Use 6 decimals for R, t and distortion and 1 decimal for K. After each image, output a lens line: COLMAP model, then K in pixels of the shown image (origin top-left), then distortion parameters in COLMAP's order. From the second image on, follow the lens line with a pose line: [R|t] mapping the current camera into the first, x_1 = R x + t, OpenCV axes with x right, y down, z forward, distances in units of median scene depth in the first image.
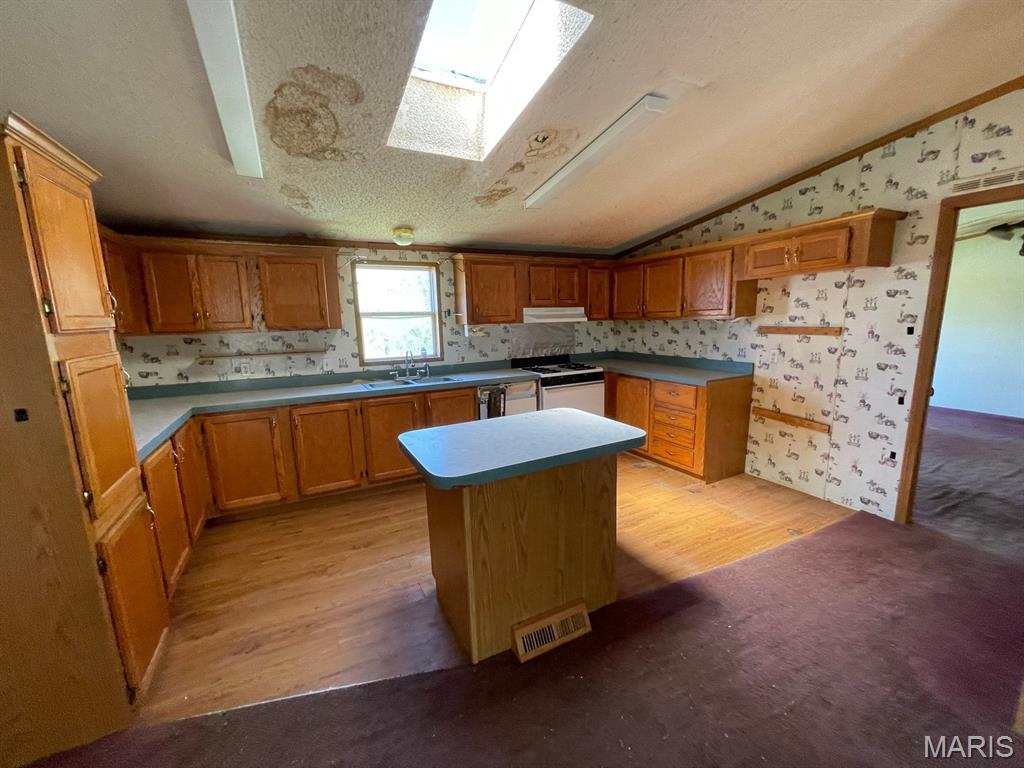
lens RADIAL K [[409.3, 0, 511.8], [0, 409.3, 389.7], [0, 0, 1]] dist [0.000743, 0.000073]
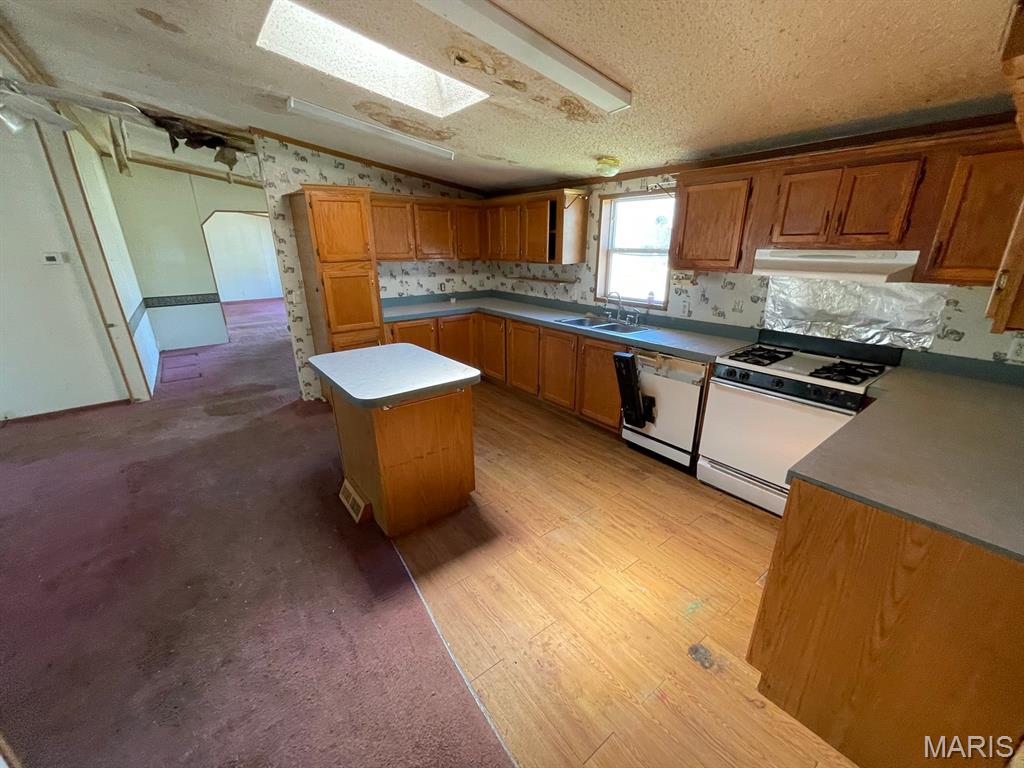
lens RADIAL K [[409.3, 0, 511.8], [0, 409.3, 389.7], [0, 0, 1]] dist [0.000743, 0.000073]
pose [[0.184136, 0.352073, -0.917681, 0.673221], [-0.172195, 0.930761, 0.322540, -0.153025], [0.967700, 0.098629, 0.232012, 0.577319]]
